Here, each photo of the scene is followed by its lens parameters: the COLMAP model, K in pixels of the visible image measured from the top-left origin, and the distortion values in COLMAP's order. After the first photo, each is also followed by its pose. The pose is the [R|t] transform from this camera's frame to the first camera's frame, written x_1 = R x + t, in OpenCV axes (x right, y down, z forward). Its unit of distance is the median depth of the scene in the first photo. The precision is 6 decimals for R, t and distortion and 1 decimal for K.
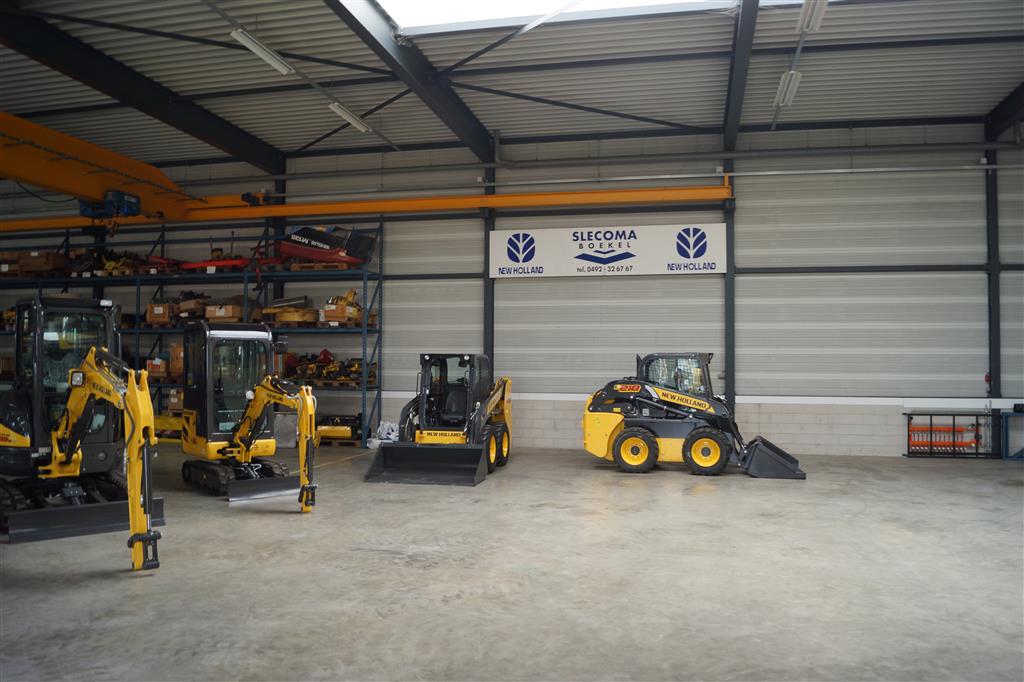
lens RADIAL K [[802.2, 0, 512.0], [0, 802.2, 341.0], [0, 0, 1]] dist [-0.078888, 0.005960]
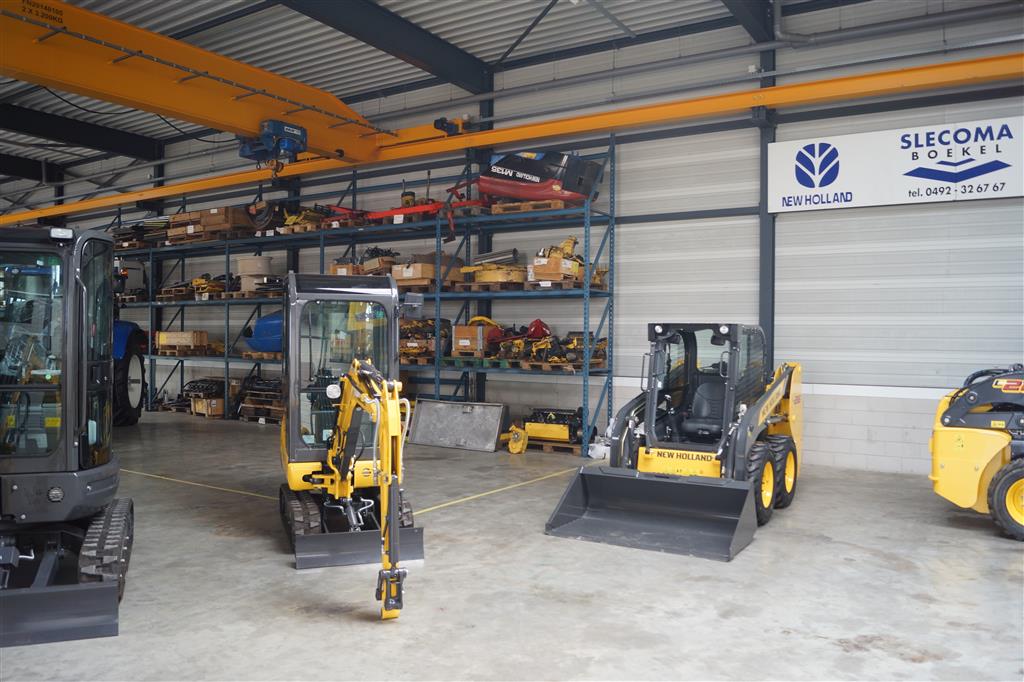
lens RADIAL K [[802.2, 0, 512.0], [0, 802.2, 341.0], [0, 0, 1]] dist [-0.078888, 0.005960]
pose [[0.939491, 0.005953, -0.342523, -0.001022], [0.004590, 0.999541, 0.029961, 0.008356], [0.342544, -0.029720, 0.939032, 0.302854]]
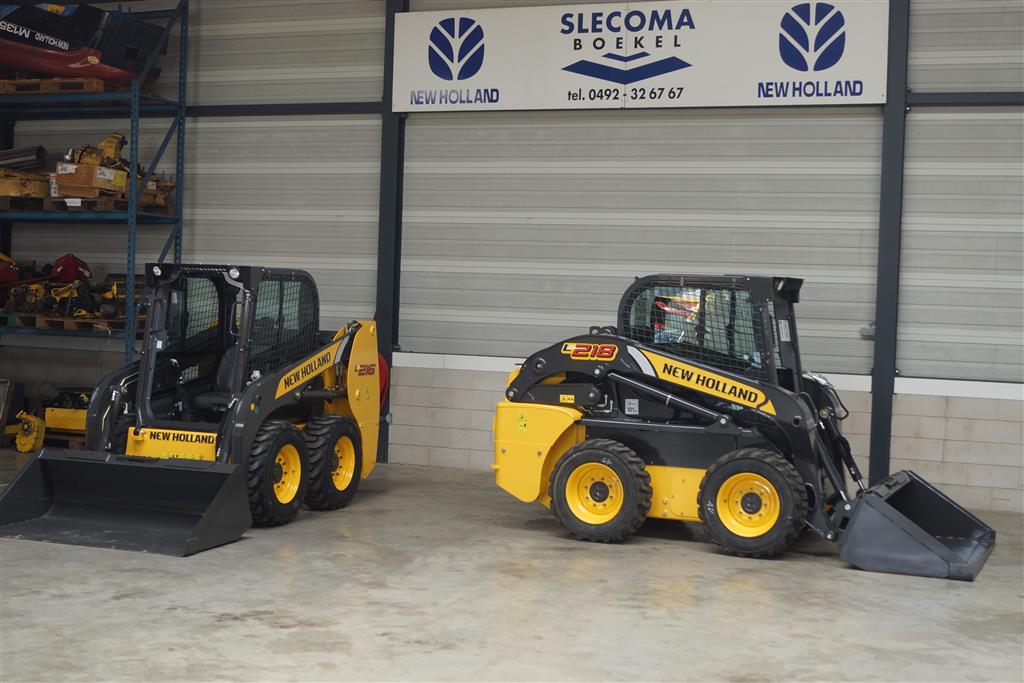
lens RADIAL K [[1438.4, 0, 509.4], [0, 1438.4, 345.0], [0, 0, 1]] dist [-0.038605, -0.096710]
pose [[0.990491, 0.032133, -0.133775, 0.164529], [-0.024175, 0.997864, 0.060693, 0.006205], [0.135440, -0.056881, 0.989151, 0.159613]]
